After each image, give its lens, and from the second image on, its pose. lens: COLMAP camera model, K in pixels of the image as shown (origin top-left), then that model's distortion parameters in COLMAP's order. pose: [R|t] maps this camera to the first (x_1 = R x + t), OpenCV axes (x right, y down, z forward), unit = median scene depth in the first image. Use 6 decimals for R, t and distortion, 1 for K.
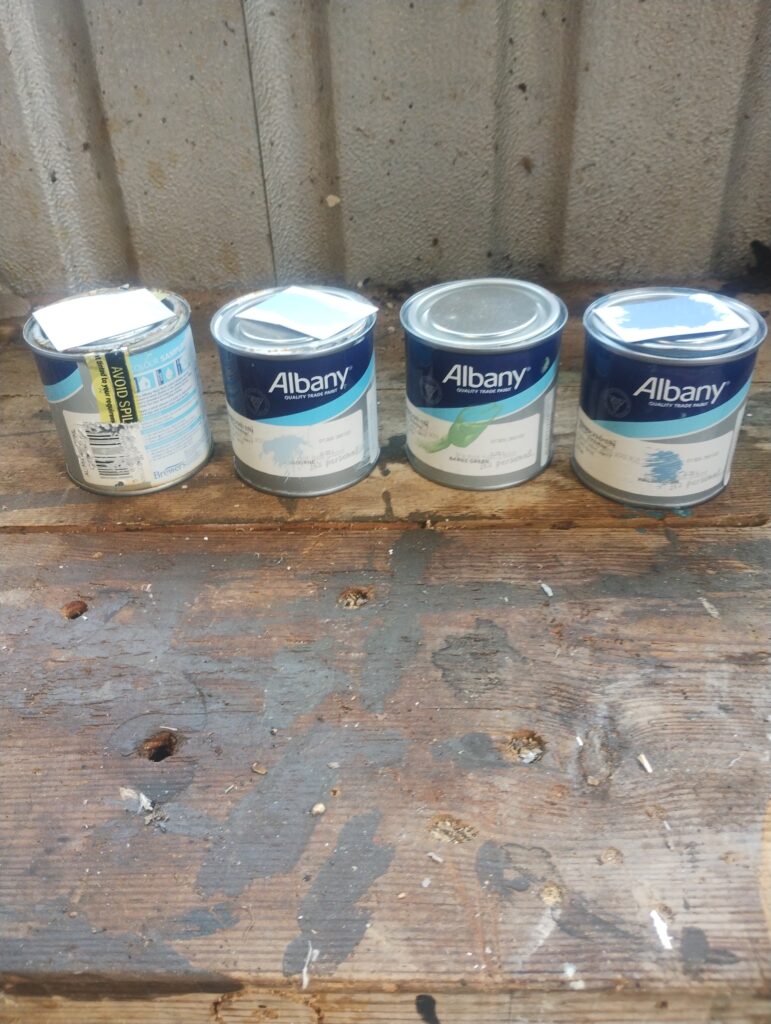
lens RADIAL K [[865.3, 0, 380.3], [0, 865.3, 499.1], [0, 0, 1]] dist [0.071365, -0.110052]
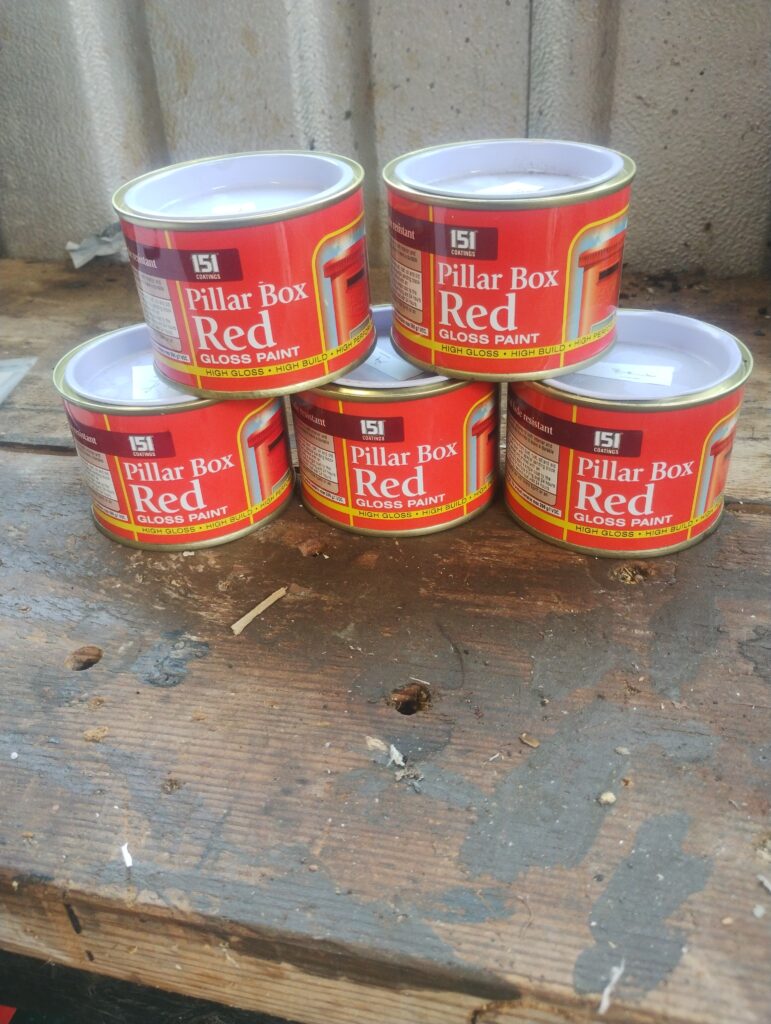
lens RADIAL K [[857.5, 0, 383.9], [0, 857.5, 506.7], [0, 0, 1]] dist [0.056770, -0.086628]
pose [[0.977940, 0.104017, -0.181148, -0.139318], [-0.112992, 0.992793, -0.039928, 0.127799], [0.175689, 0.059515, 0.982645, 0.146016]]
